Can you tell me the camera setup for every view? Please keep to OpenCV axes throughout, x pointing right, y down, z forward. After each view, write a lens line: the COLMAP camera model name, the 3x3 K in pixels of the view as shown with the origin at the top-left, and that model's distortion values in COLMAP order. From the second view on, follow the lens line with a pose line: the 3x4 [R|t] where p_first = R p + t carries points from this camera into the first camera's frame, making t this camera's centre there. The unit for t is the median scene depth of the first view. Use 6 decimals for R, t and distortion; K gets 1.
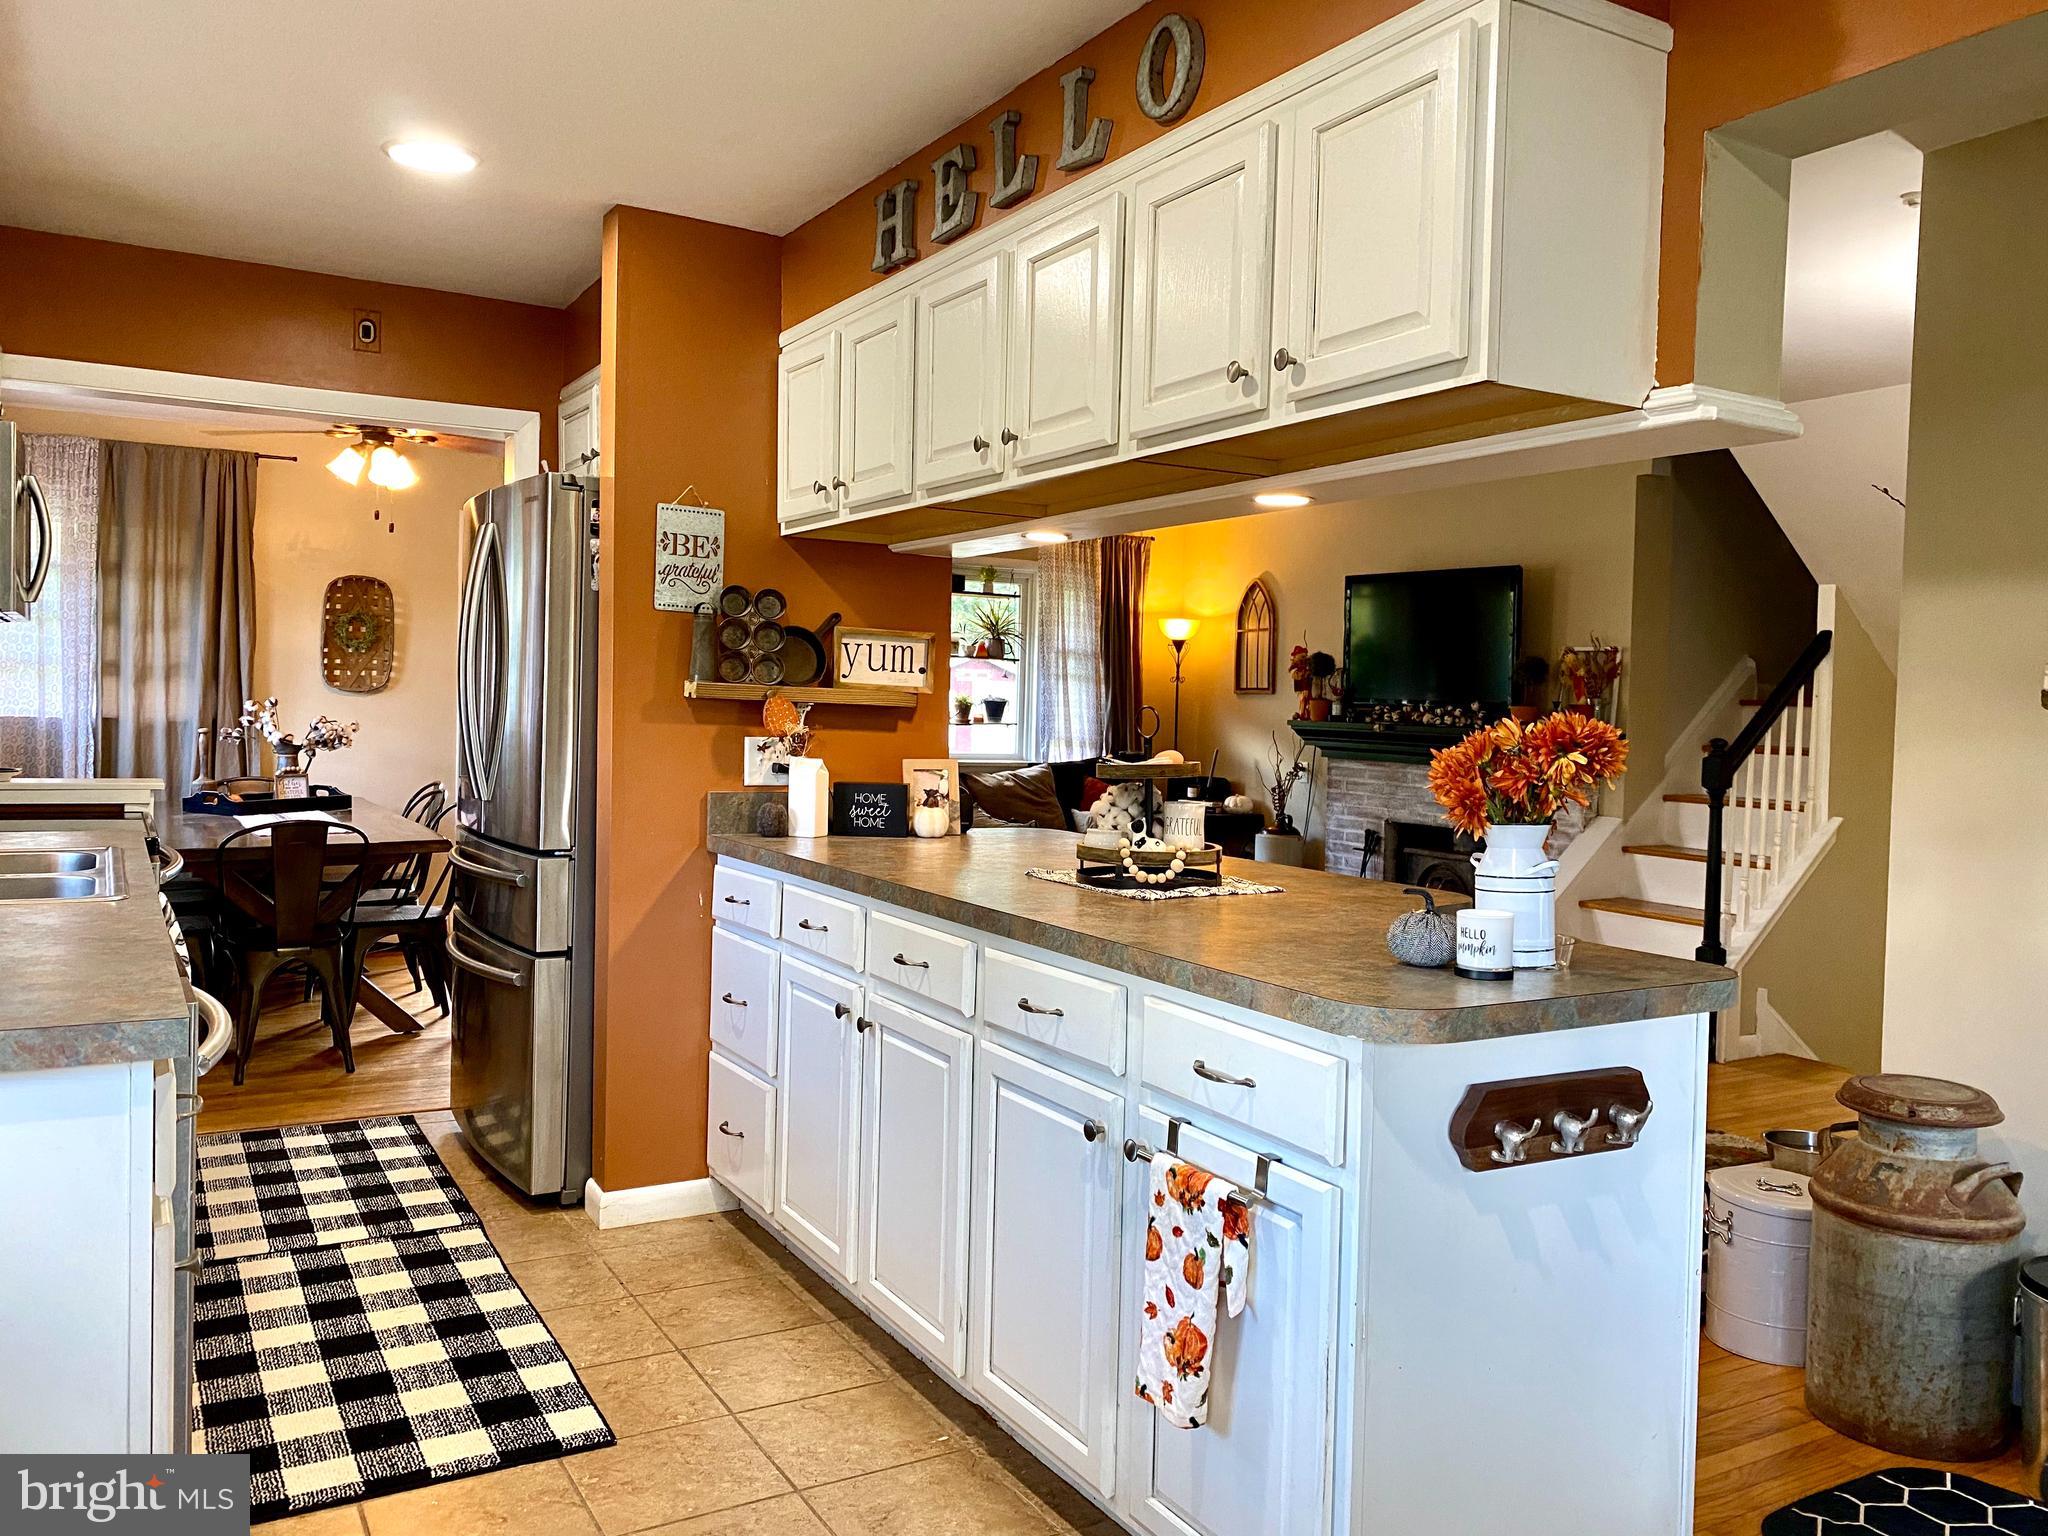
lens RADIAL K [[1565.5, 0, 1023.3], [0, 1565.5, 754.5], [0, 0, 1]] dist [0.056336, -0.067352]
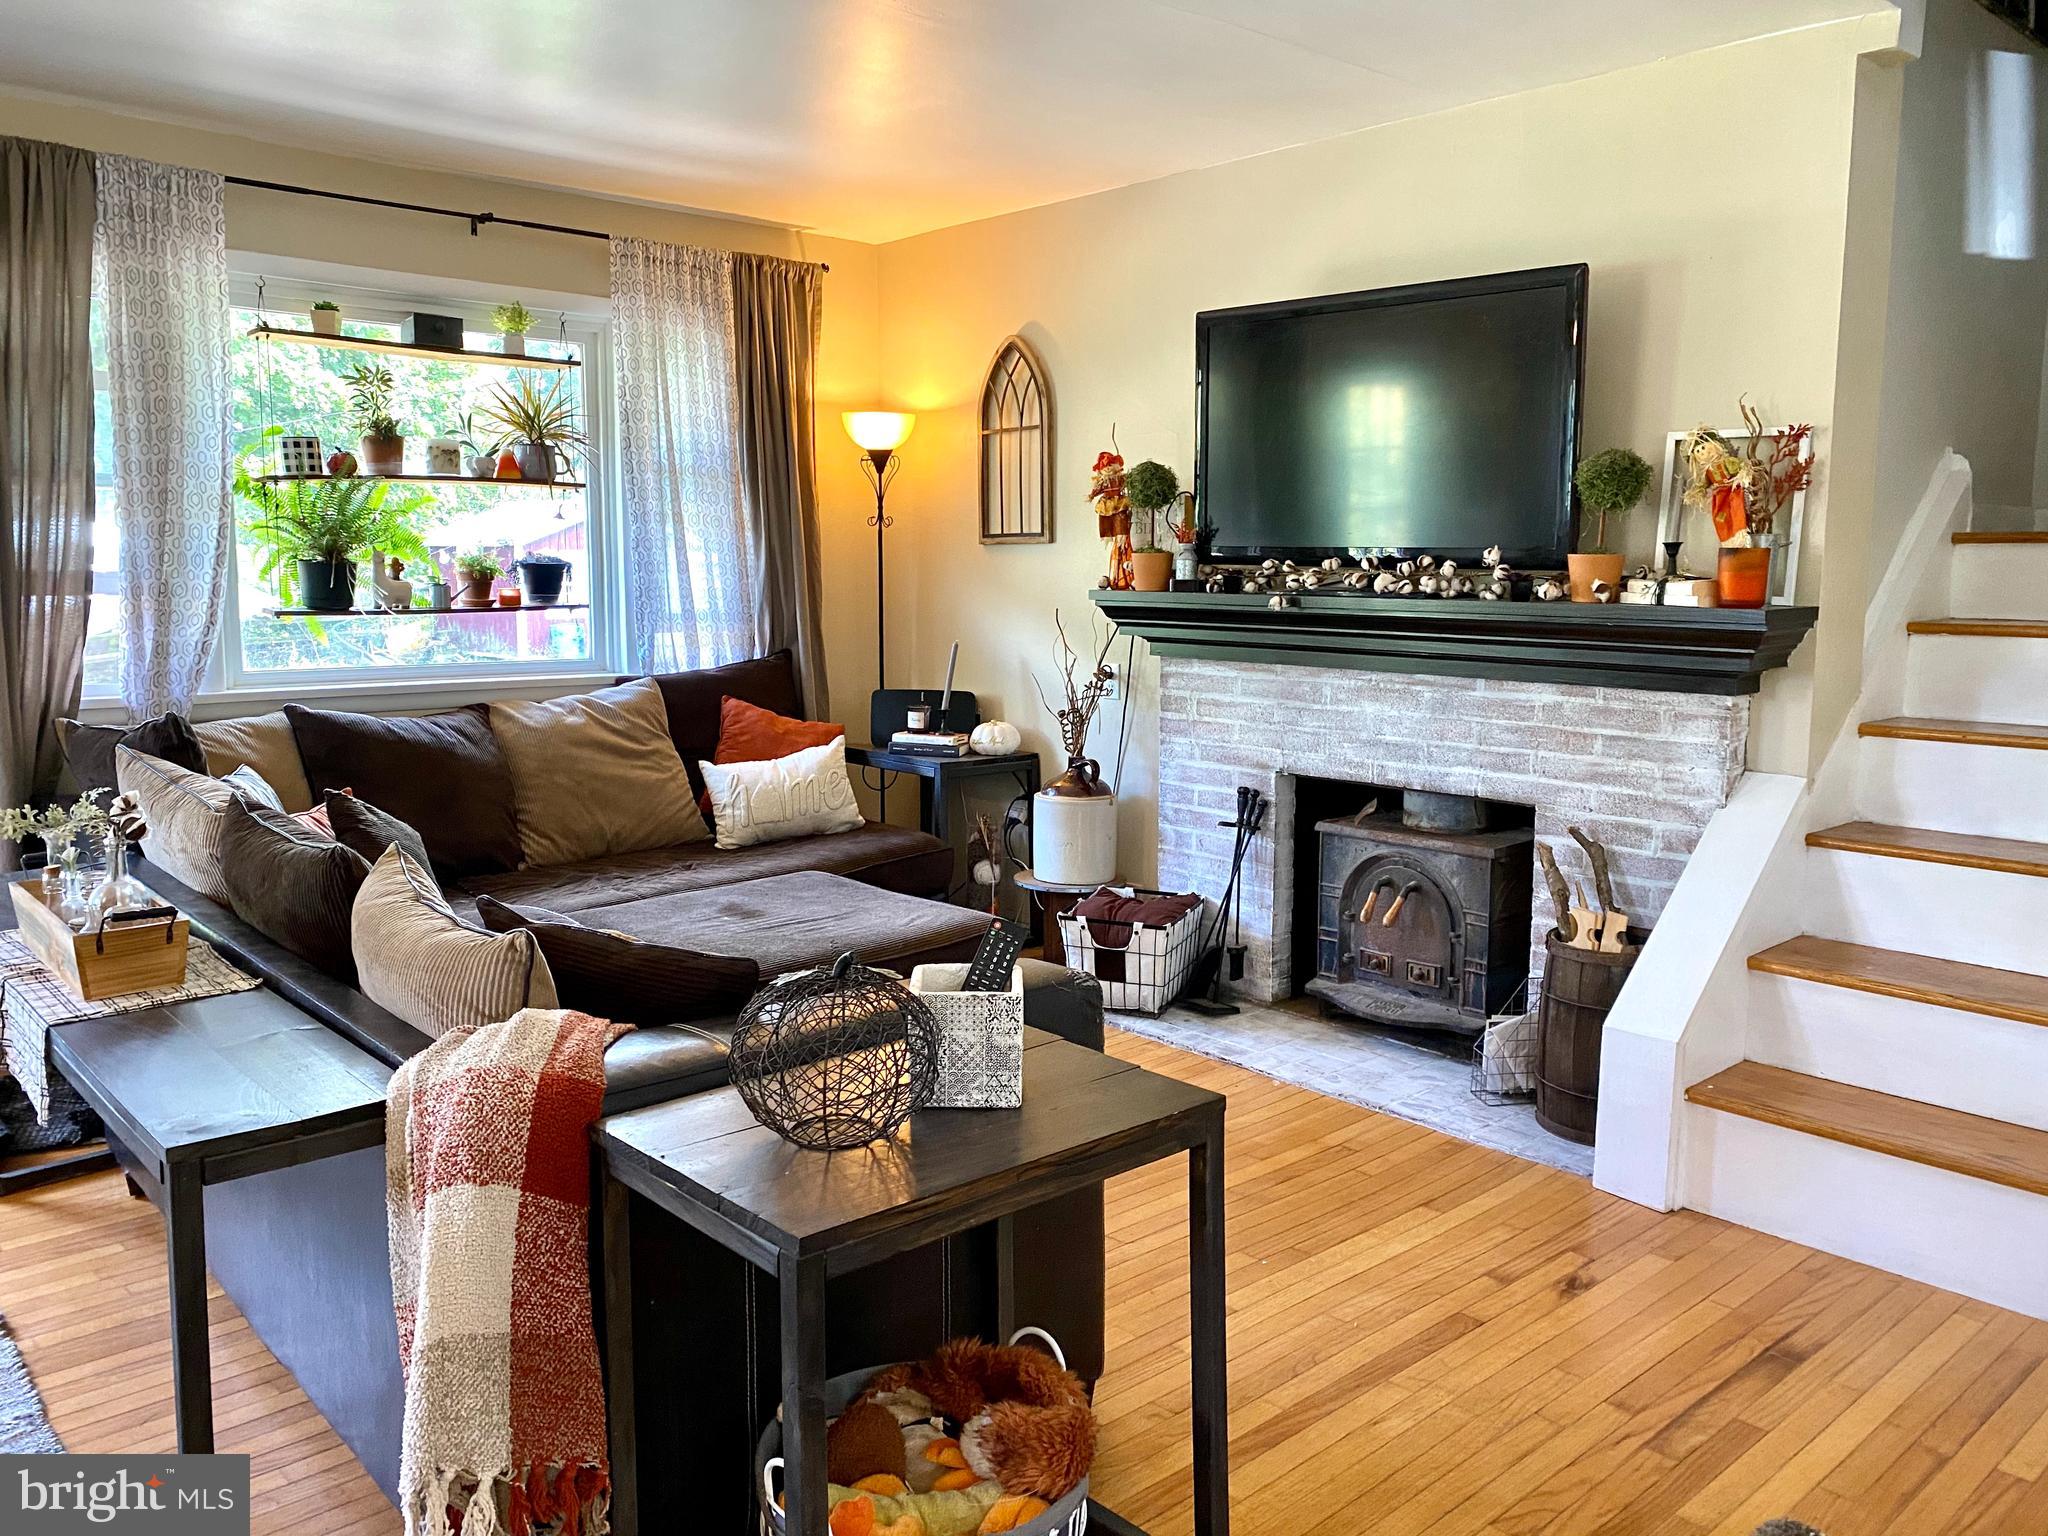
lens RADIAL K [[1565.5, 0, 1010.2], [0, 1565.5, 765.3], [0, 0, 1]] dist [0.056336, -0.067352]
pose [[0.978637, -0.045675, 0.200458, 0.028331], [0.026198, 0.994766, 0.098761, -0.015444], [-0.203920, -0.091400, 0.974712, 0.457608]]
